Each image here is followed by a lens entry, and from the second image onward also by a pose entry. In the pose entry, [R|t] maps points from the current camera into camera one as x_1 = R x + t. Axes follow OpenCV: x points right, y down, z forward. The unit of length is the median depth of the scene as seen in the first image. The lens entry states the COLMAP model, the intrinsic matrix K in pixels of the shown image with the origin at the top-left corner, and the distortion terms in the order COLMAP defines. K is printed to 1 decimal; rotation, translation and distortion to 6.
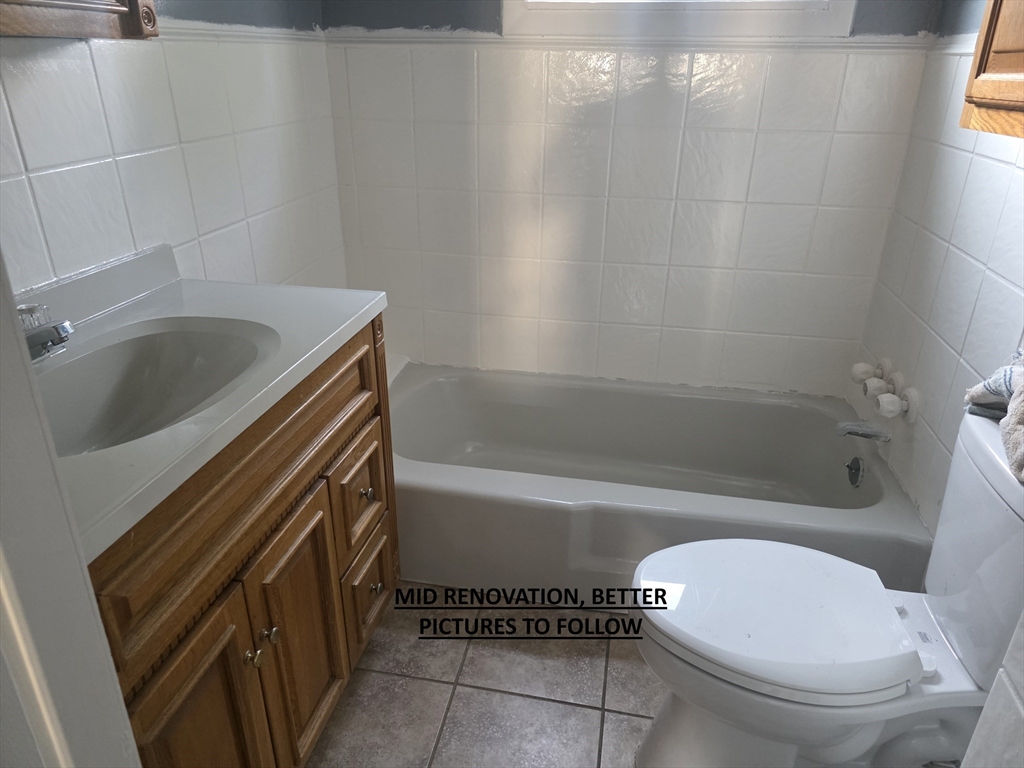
lens RADIAL K [[699.3, 0, 519.2], [0, 699.3, 371.7], [0, 0, 1]] dist [0.064106, -0.059398]
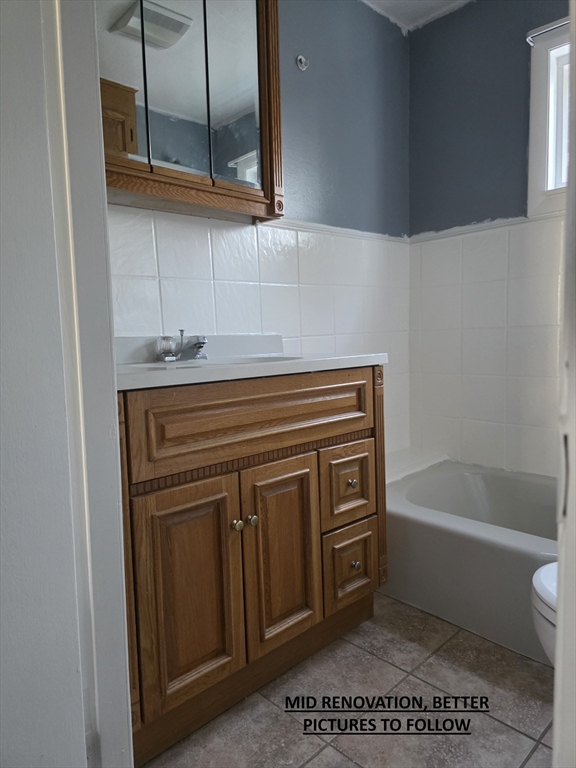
lens RADIAL K [[524.4, 0, 275.2], [0, 524.4, 382.8], [0, 0, 1]] dist [0.064106, -0.059398]
pose [[0.803783, 0.015088, -0.594732, 0.270051], [-0.201705, 0.947379, -0.248571, 0.259424], [0.559686, 0.319757, 0.764530, 0.028156]]
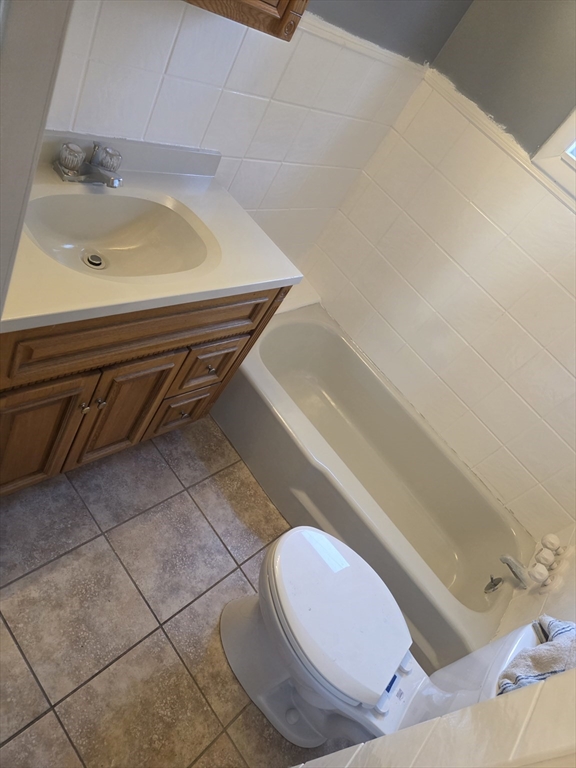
lens RADIAL K [[524.4, 0, 296.1], [0, 524.4, 384.9], [0, 0, 1]] dist [0.064106, -0.059398]
pose [[0.722065, 0.680940, -0.122240, 0.080379], [-0.642959, 0.725732, 0.244779, -0.196412], [0.255393, -0.098151, 0.961842, -0.071051]]
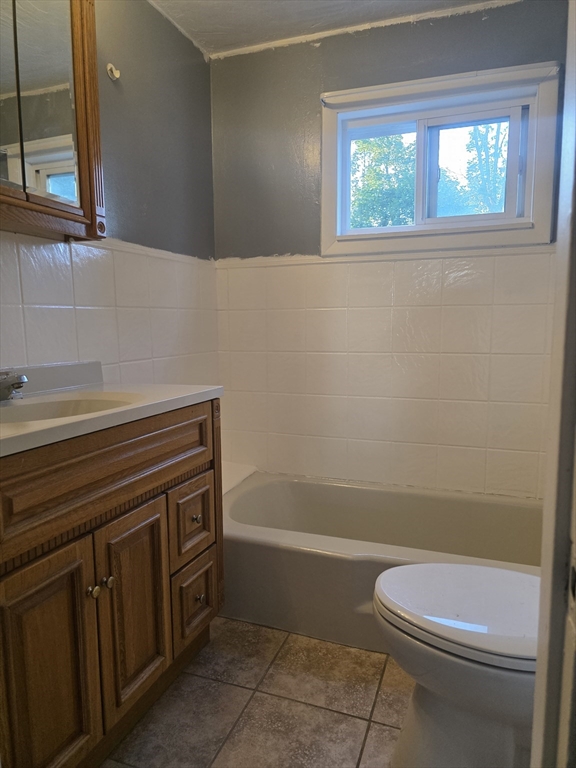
lens RADIAL K [[524.4, 0, 294.3], [0, 524.4, 385.7], [0, 0, 1]] dist [0.064106, -0.059398]
pose [[0.986328, -0.002682, -0.164771, 0.146645], [-0.046383, 0.954927, -0.293195, 0.206362], [0.158130, 0.296829, 0.941747, -0.059898]]
